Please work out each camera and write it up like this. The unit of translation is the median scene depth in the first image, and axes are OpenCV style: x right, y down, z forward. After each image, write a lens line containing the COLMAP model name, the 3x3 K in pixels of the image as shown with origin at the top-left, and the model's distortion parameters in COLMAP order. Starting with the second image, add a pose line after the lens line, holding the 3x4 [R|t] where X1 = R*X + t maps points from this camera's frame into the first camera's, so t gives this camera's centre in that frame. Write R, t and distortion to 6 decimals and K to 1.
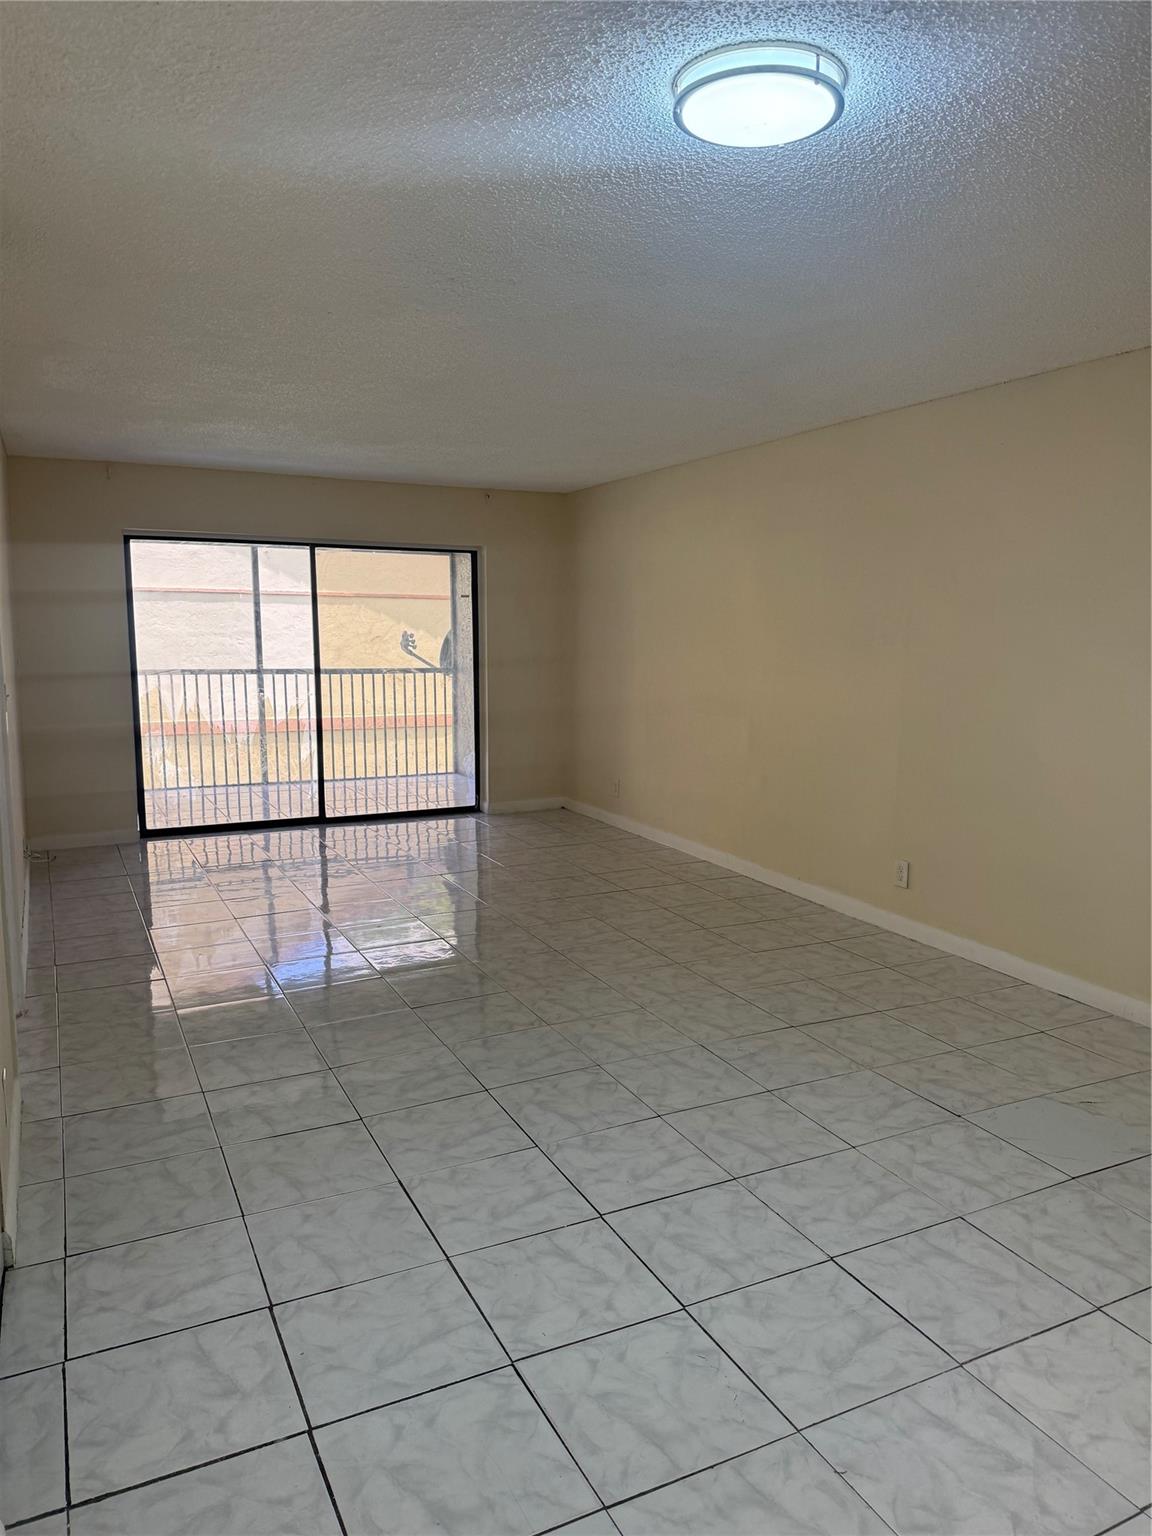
lens RADIAL K [[1111.8, 0, 622.9], [0, 1111.8, 722.0], [0, 0, 1]] dist [0.105723, -0.207732]
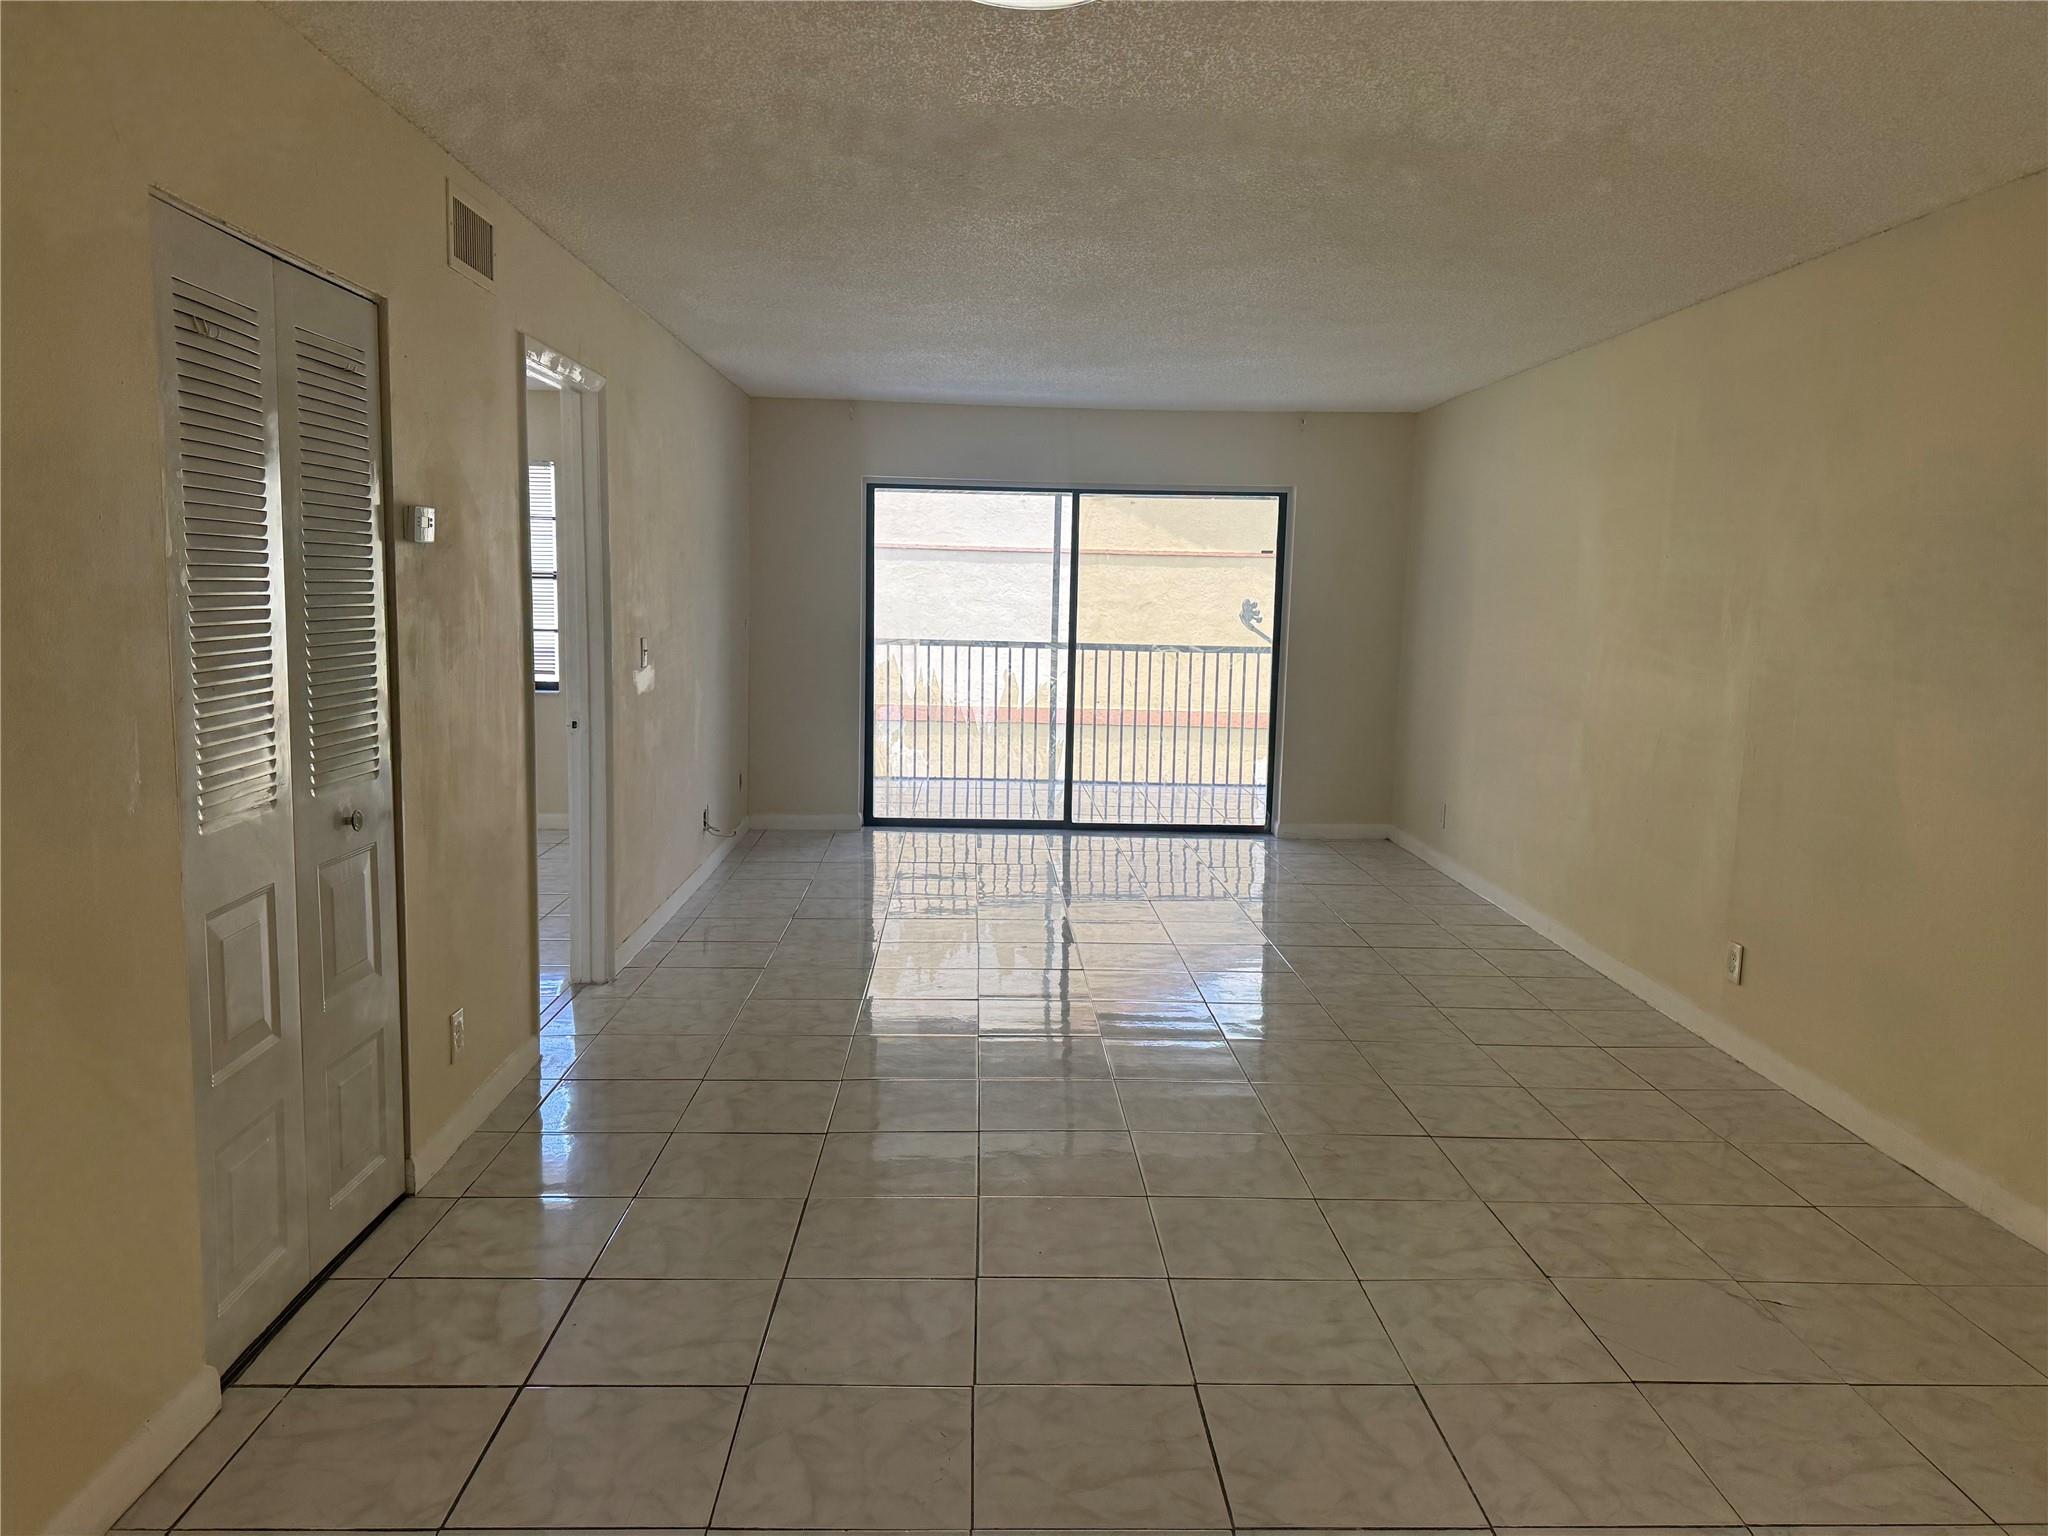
lens RADIAL K [[1482.4, 0, 1031.8], [0, 1482.4, 771.1], [0, 0, 1]] dist [0.105723, -0.207732]
pose [[0.902436, 0.066692, -0.425630, 0.173361], [-0.052767, 0.997618, 0.044438, -0.000049], [0.427580, -0.017643, 0.903805, -0.003836]]
